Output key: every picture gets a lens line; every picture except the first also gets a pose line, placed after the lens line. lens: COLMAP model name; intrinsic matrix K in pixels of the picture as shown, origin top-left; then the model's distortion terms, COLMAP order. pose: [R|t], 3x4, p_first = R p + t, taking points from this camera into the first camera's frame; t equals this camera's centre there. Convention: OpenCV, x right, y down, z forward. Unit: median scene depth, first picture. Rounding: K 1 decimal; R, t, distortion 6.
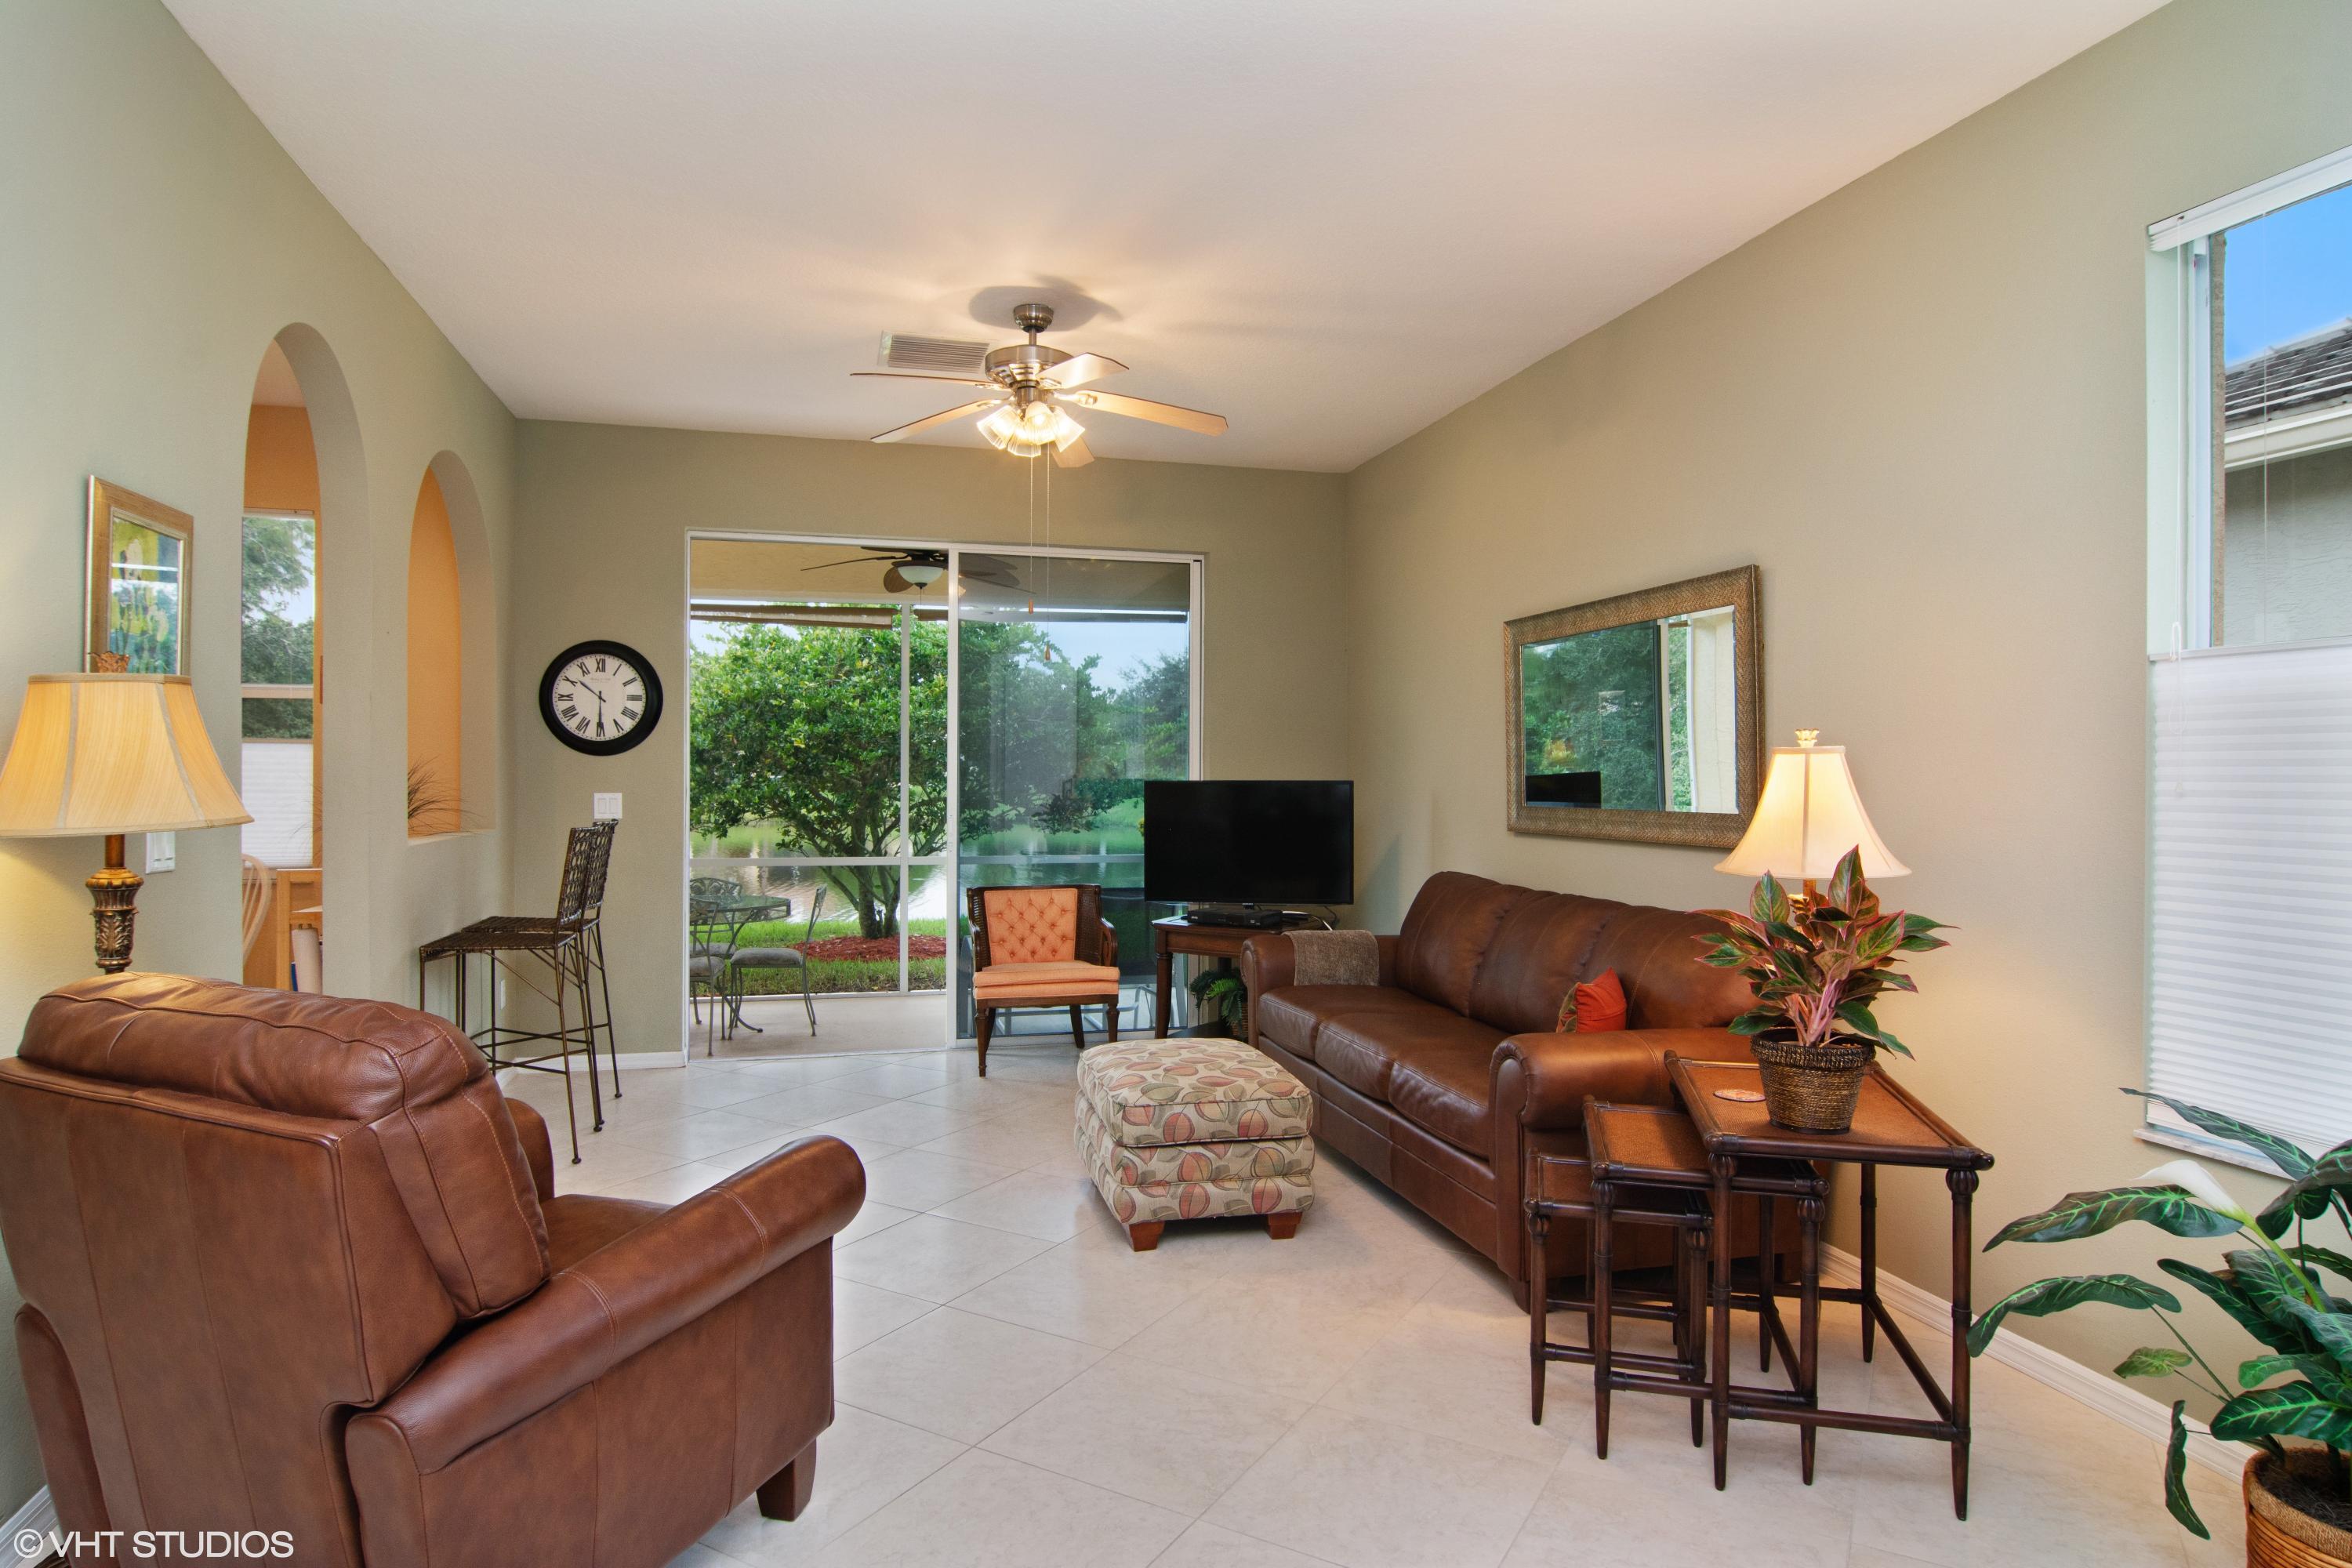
lens RADIAL K [[1319.2, 0, 1168.4], [0, 1319.2, 773.3], [0, 0, 1]] dist [-0.014535, 0.000199]
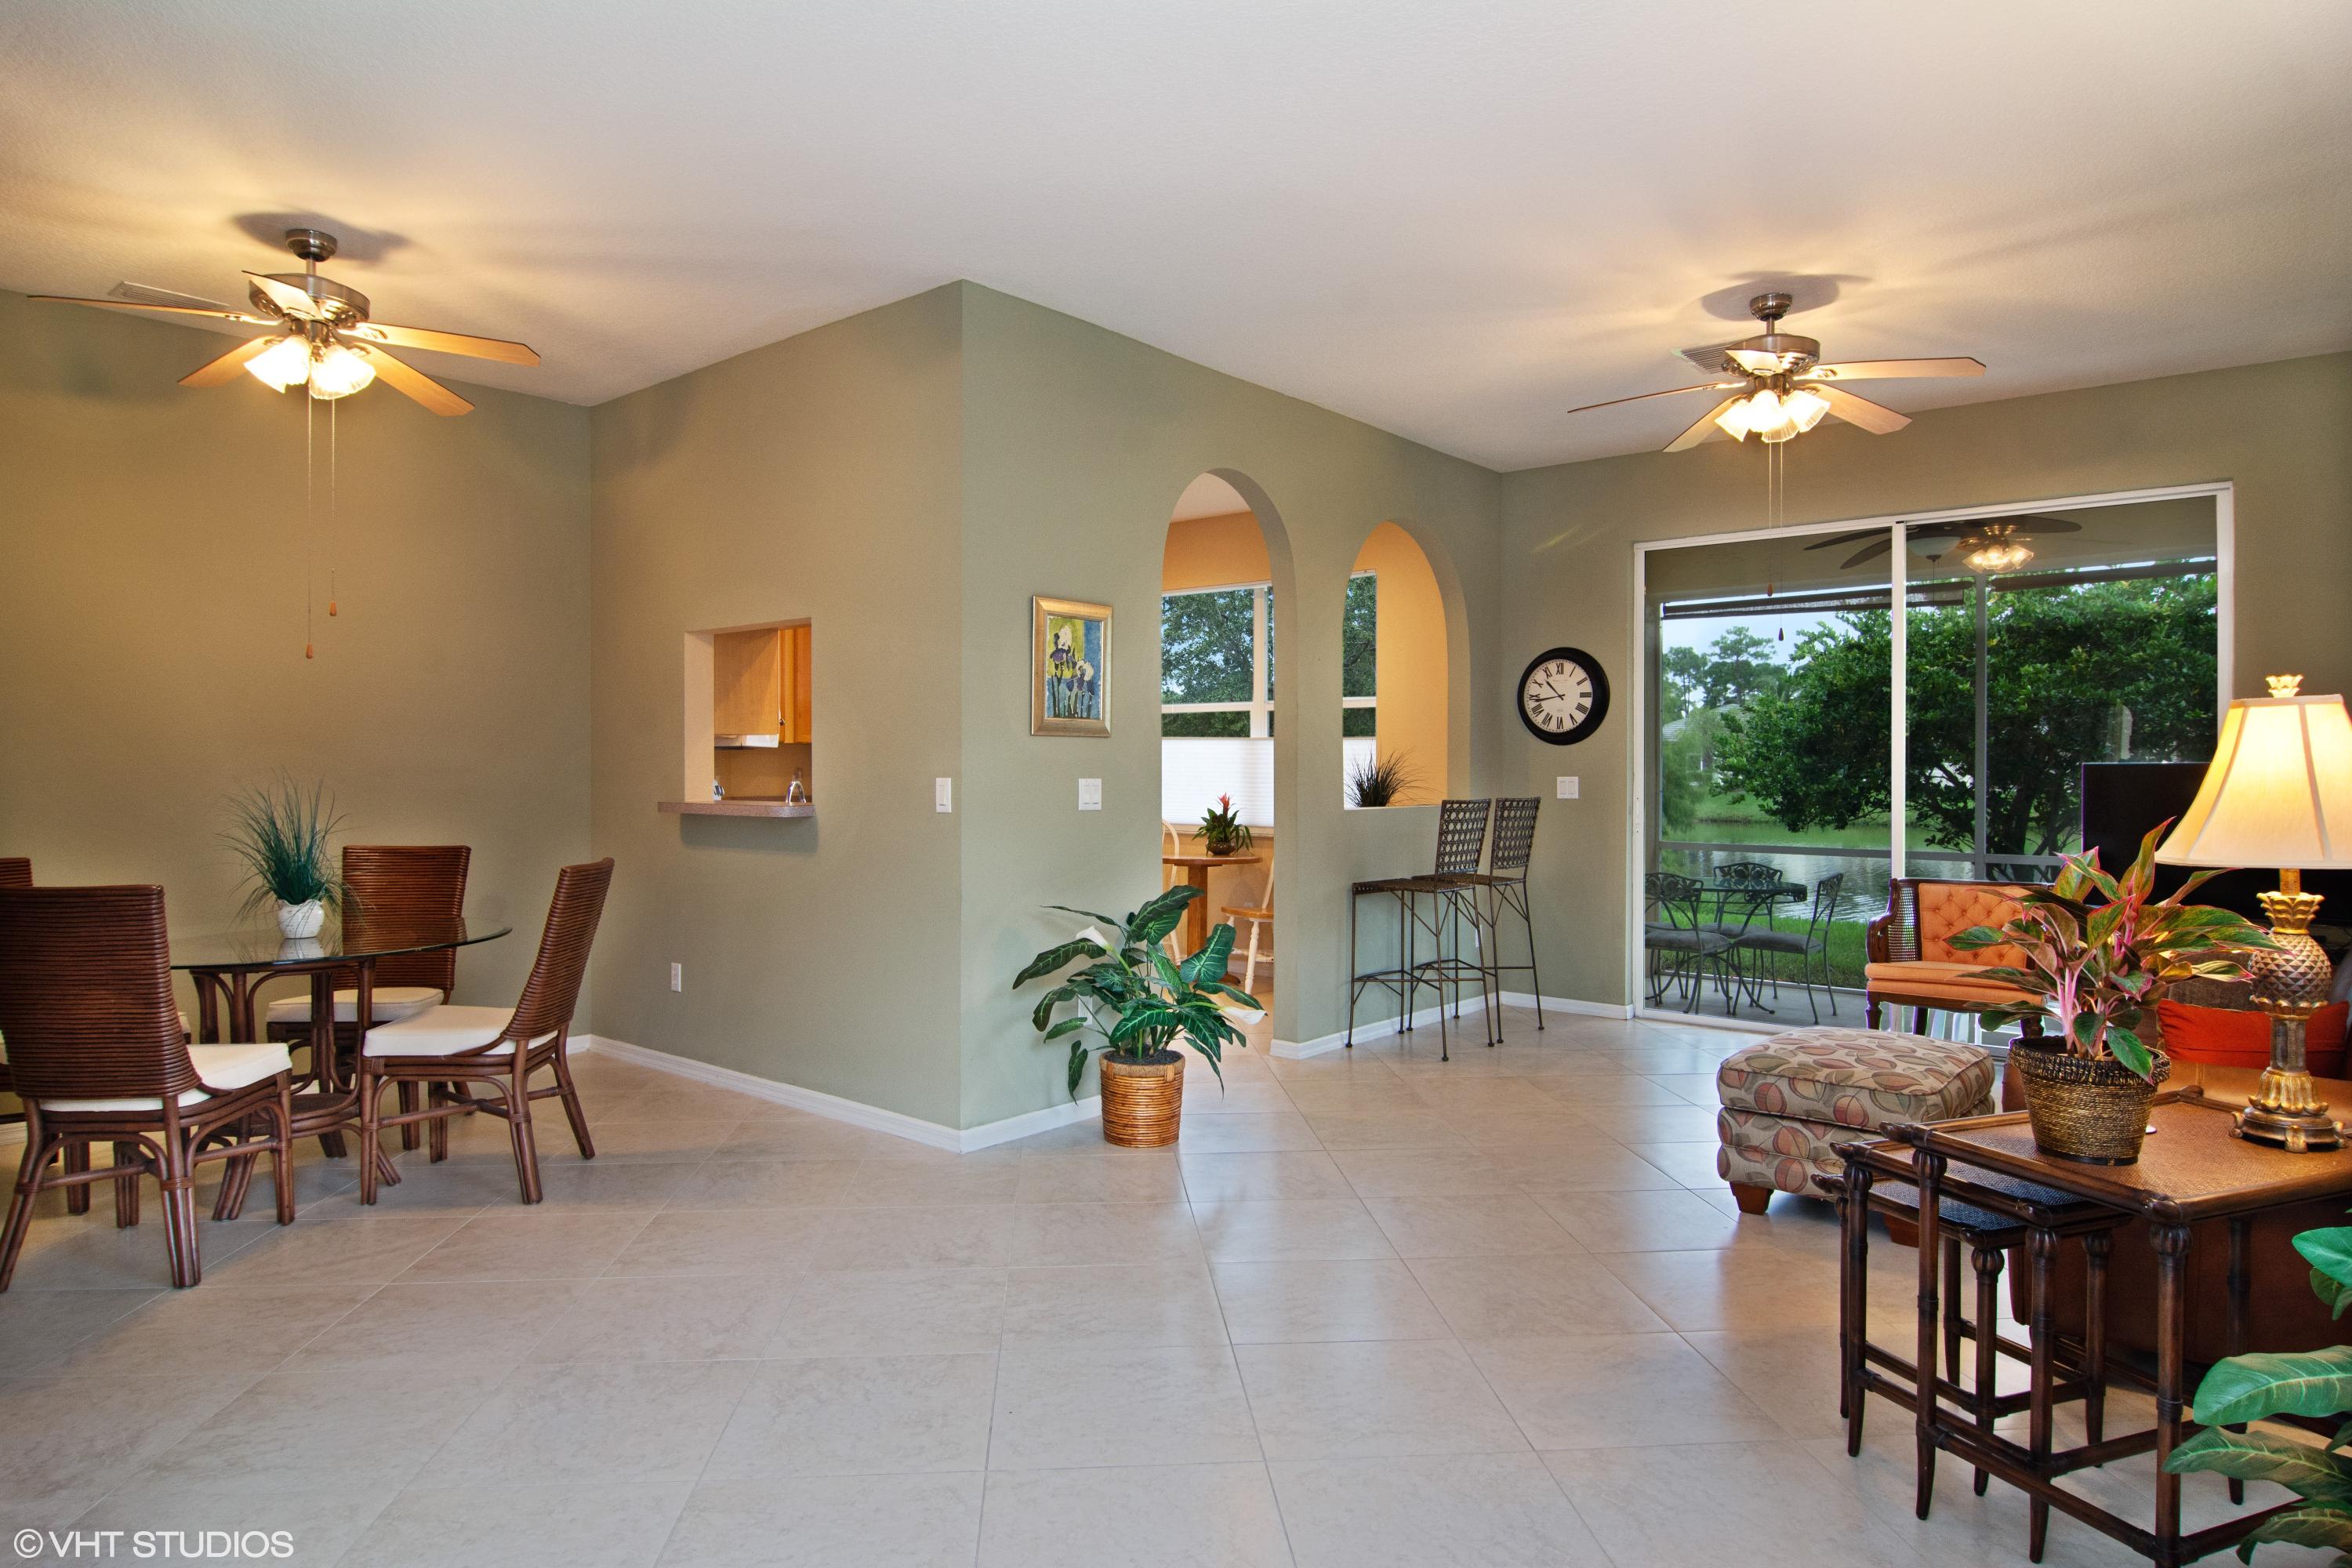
lens RADIAL K [[1348.0, 0, 1176.0], [0, 1348.0, 766.7], [0, 0, 1]] dist [-0.020664, -0.001245]
pose [[0.576775, -0.003384, -0.816896, 0.359311], [-0.000144, 0.999991, -0.004244, 0.011265], [0.816903, 0.002565, 0.576769, 0.019144]]
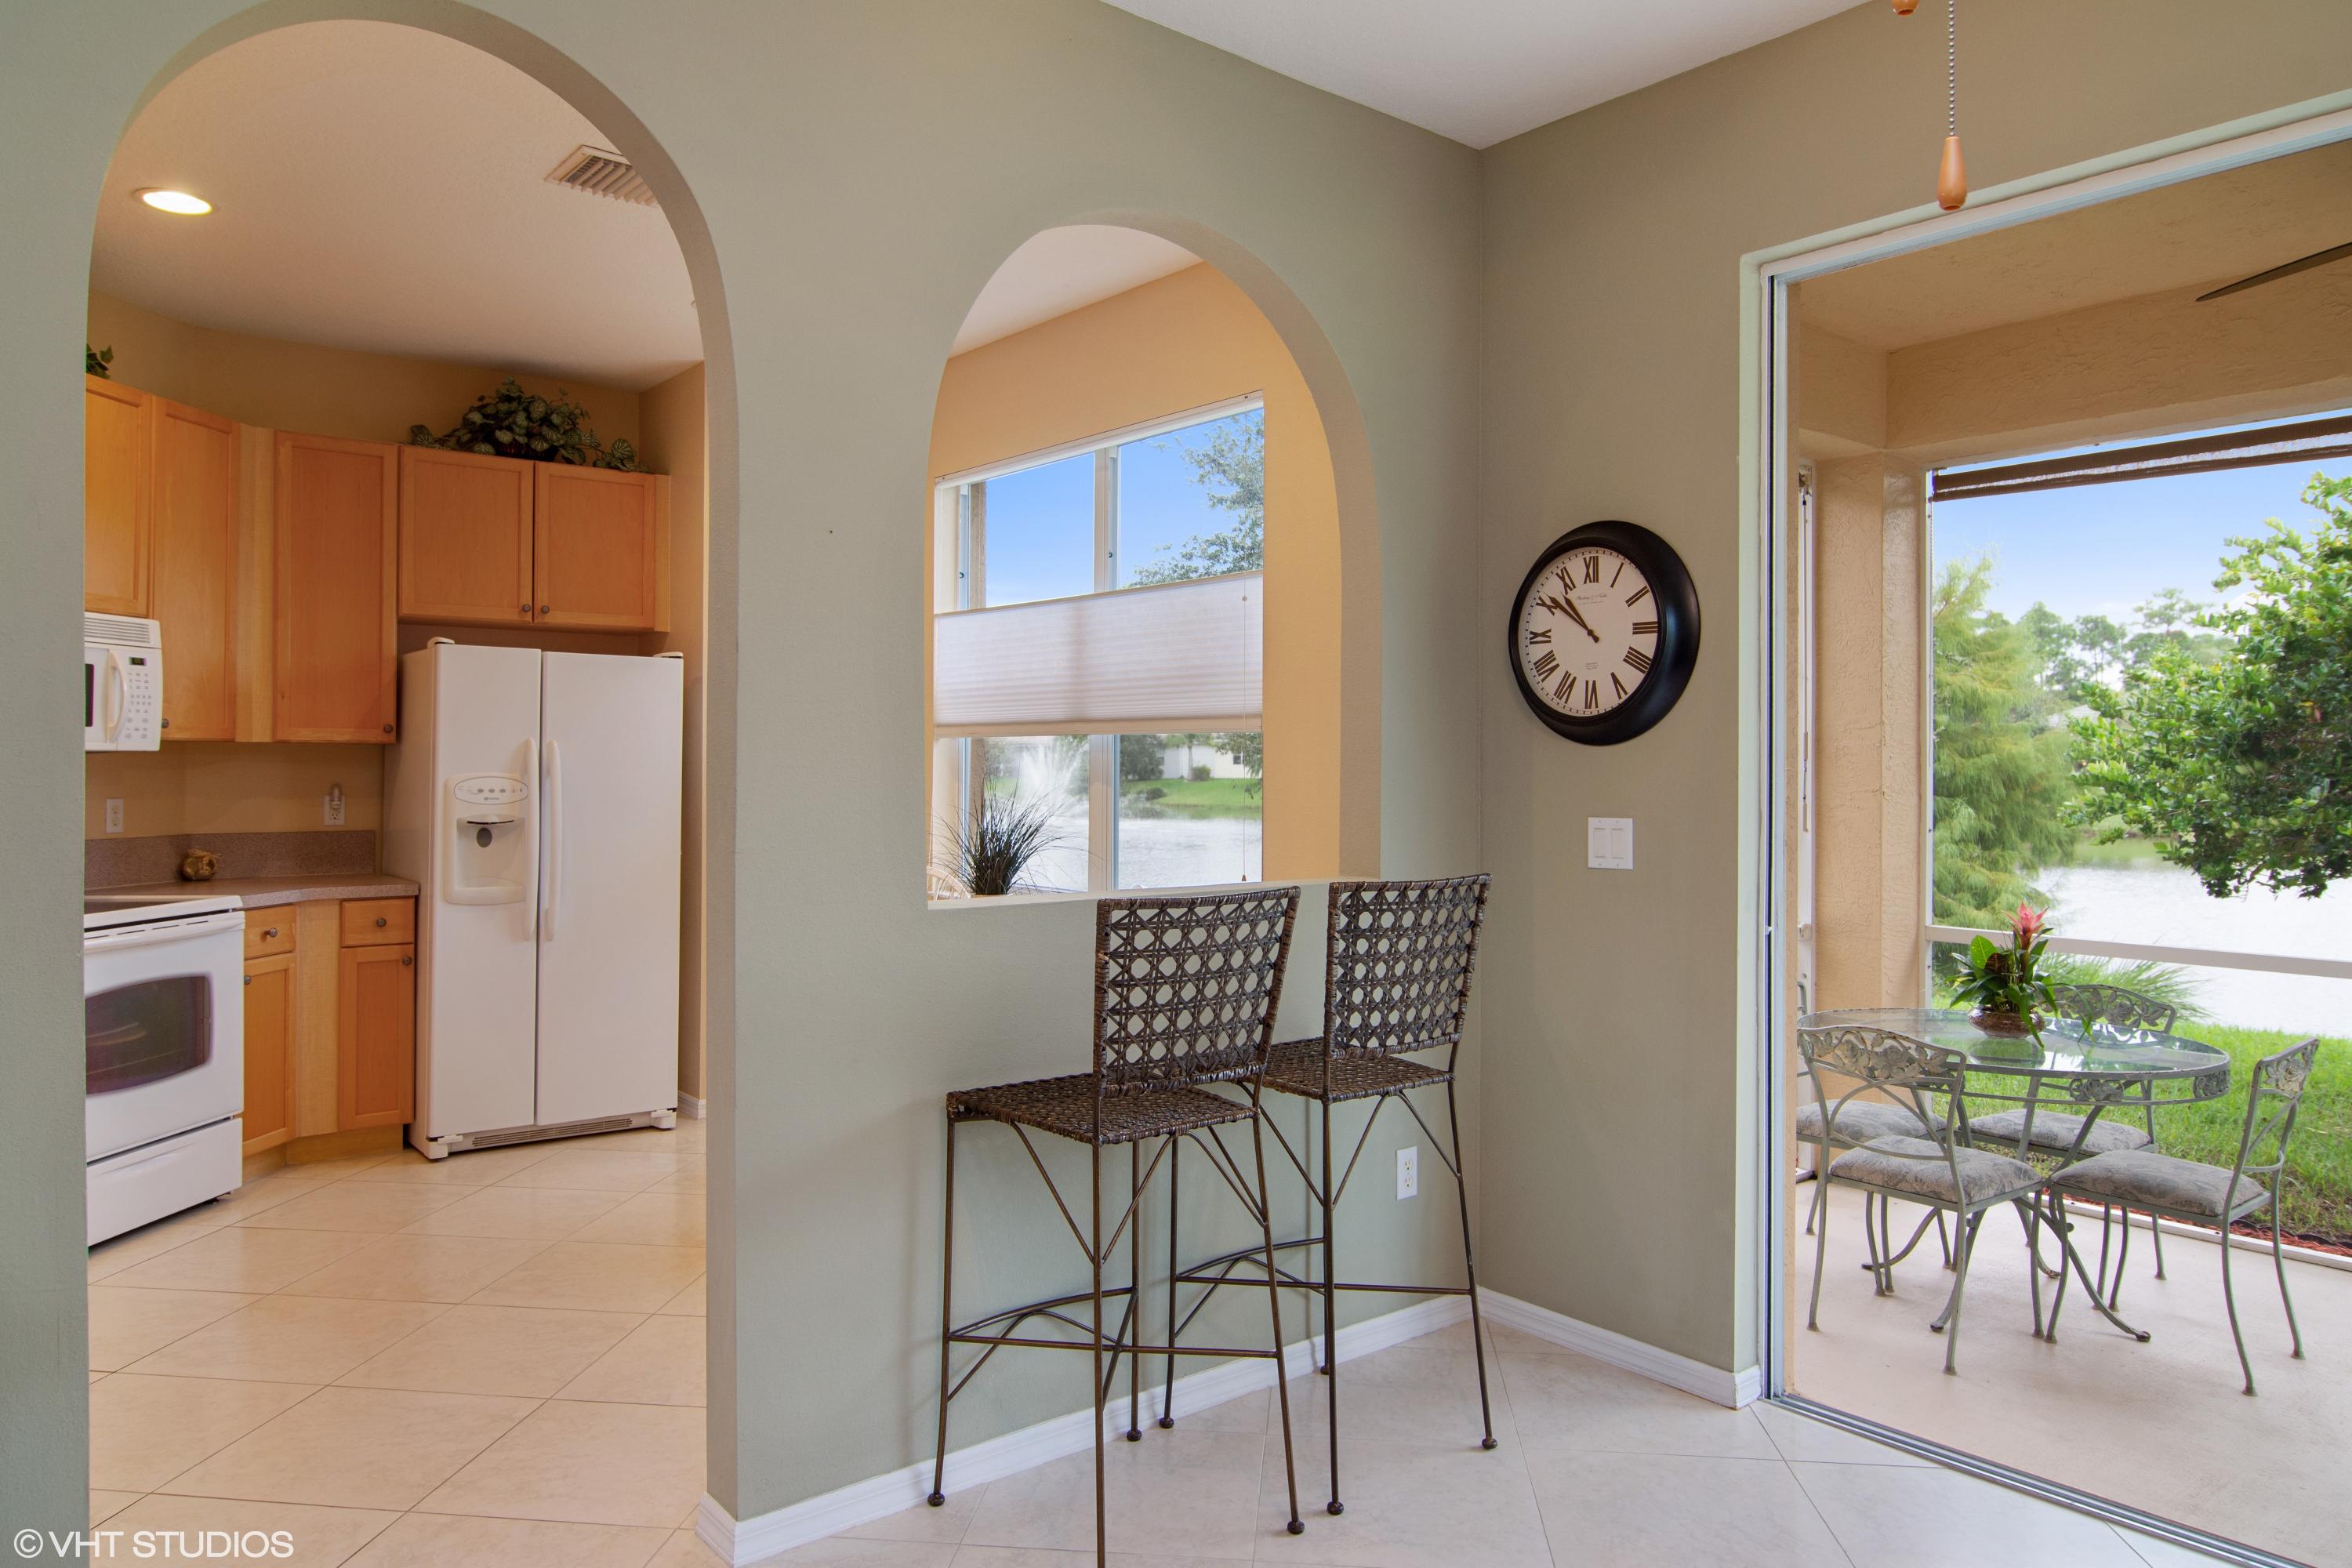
lens RADIAL K [[1510.2, 0, 1163.7], [0, 1510.2, 749.7], [0, 0, 1]] dist [-0.003769, -0.011102]
pose [[0.411086, -0.009487, -0.911547, 0.038111], [-0.003096, 0.999926, -0.011803, -0.004237], [0.911591, 0.007674, 0.411026, 0.606126]]
